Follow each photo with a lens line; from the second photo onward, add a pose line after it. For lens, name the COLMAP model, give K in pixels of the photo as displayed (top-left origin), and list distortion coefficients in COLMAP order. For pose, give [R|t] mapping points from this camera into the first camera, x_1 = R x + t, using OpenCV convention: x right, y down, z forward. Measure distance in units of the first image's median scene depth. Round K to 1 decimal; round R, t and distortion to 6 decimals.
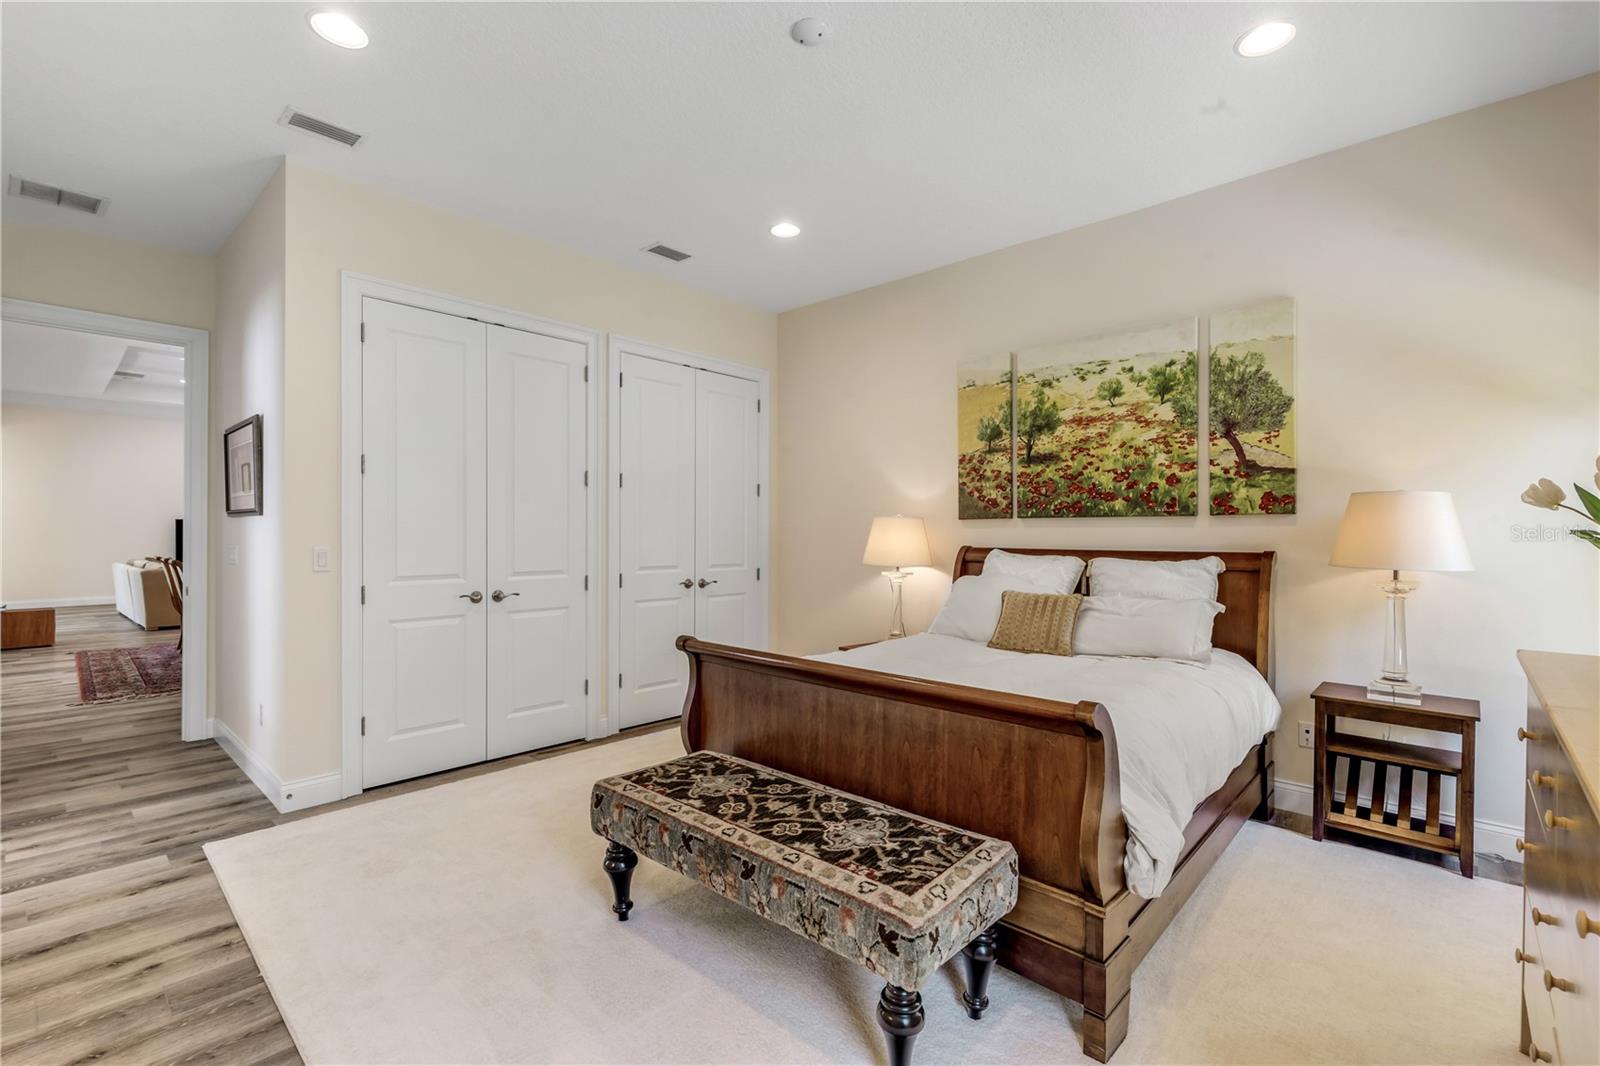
lens RADIAL K [[724.3, 0, 793.0], [0, 724.3, 532.4], [0, 0, 1]] dist [0.012346, -0.000402]
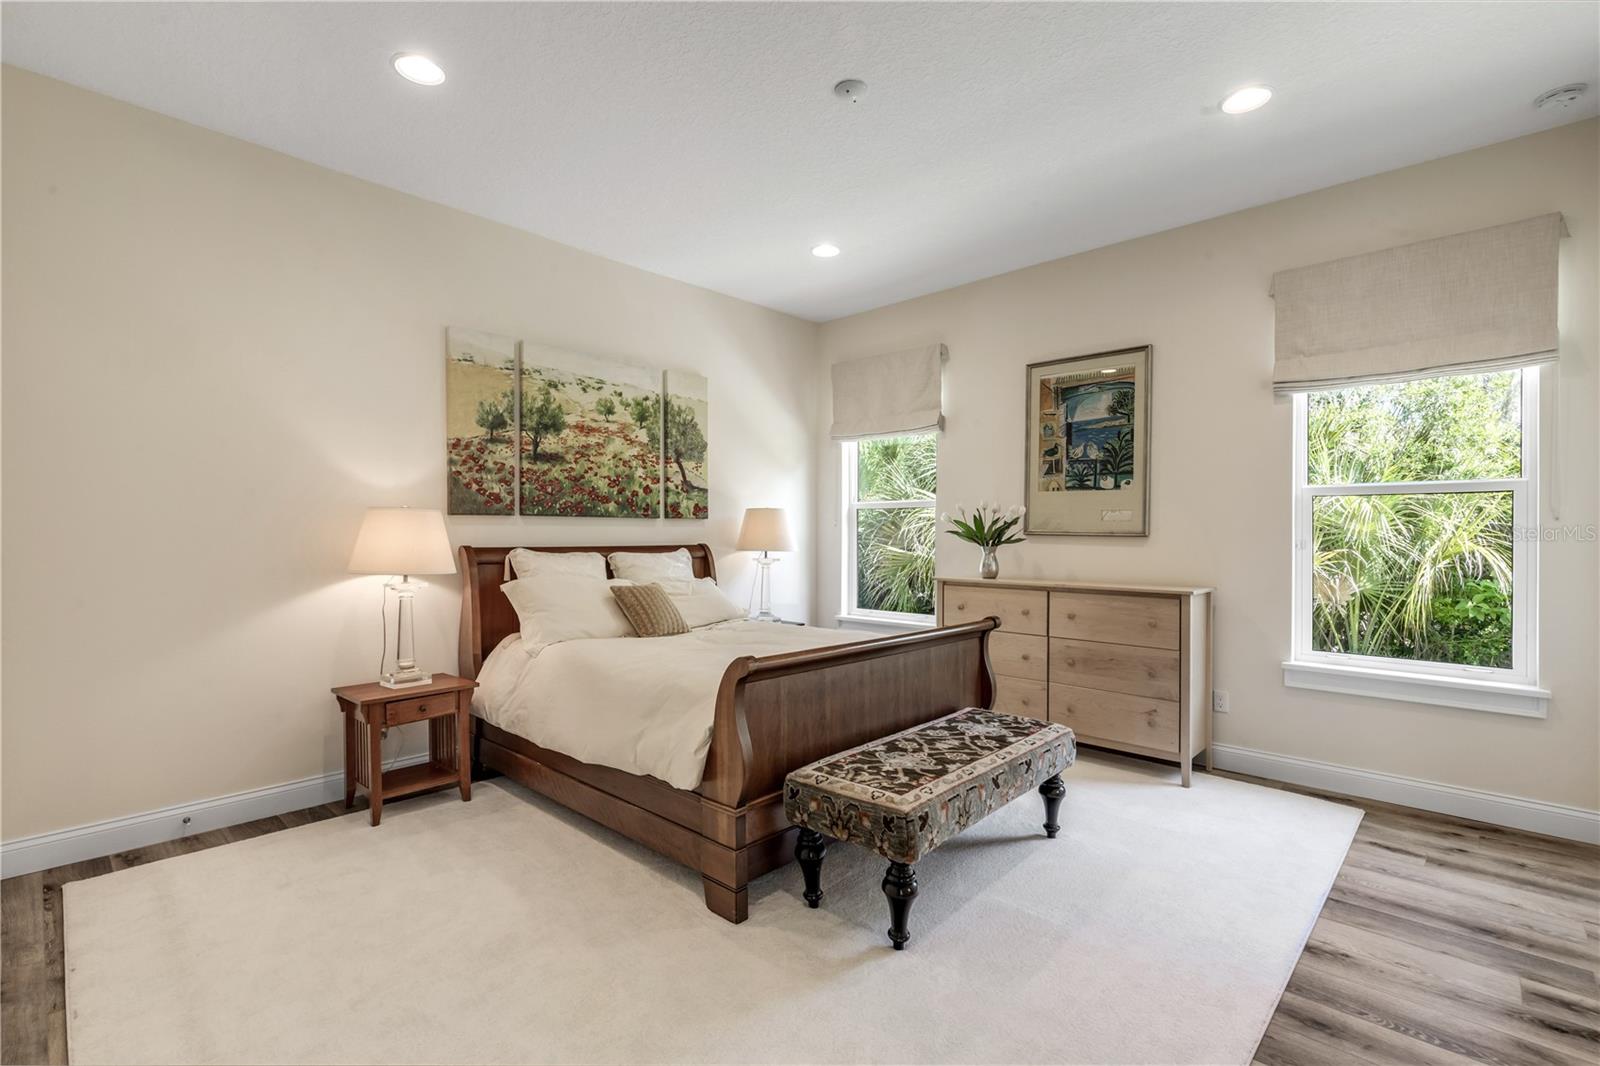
lens RADIAL K [[720.5, 0, 801.5], [0, 720.5, 534.0], [0, 0, 1]] dist [0.009319, -0.003426]
pose [[-0.010623, -0.004011, 0.999936, -0.757017], [-0.003829, 0.999985, 0.003971, -0.000134], [-0.999936, -0.003786, -0.010638, 0.743669]]
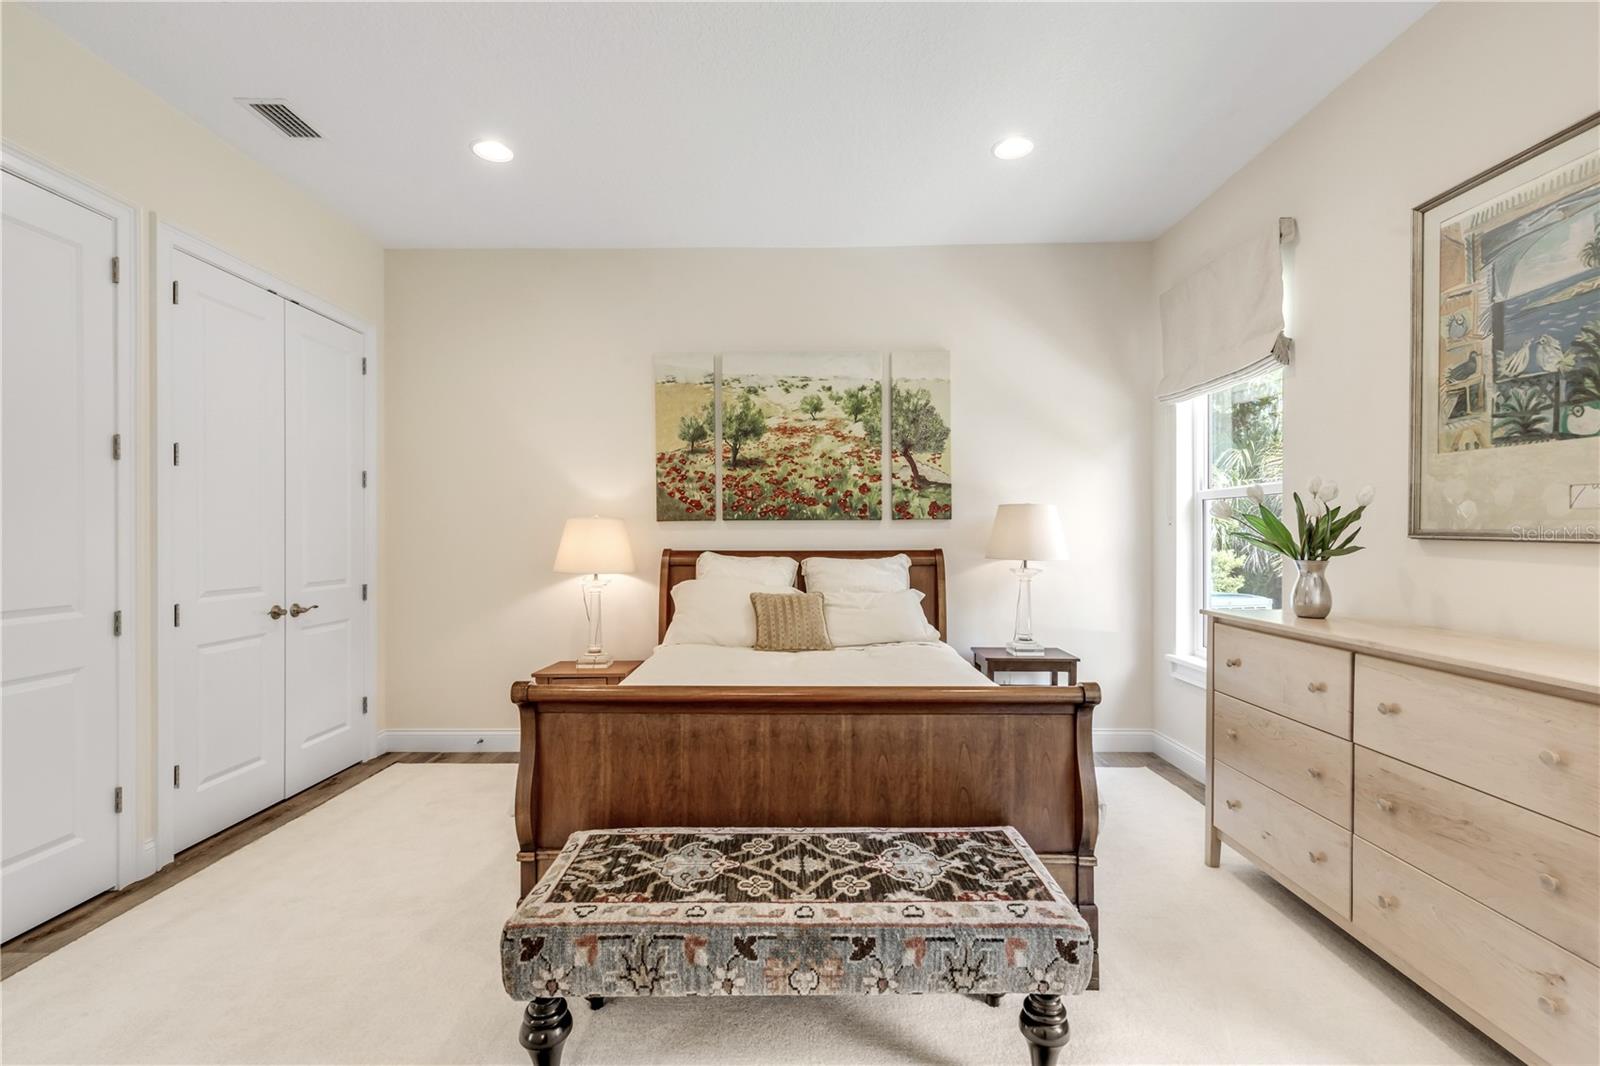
lens RADIAL K [[720.5, 0, 801.5], [0, 720.5, 534.0], [0, 0, 1]] dist [0.009319, -0.003426]
pose [[0.731200, -0.005378, 0.682142, -0.340055], [0.003949, 0.999986, 0.003650, -0.004430], [-0.682152, 0.000025, 0.731210, 0.225796]]
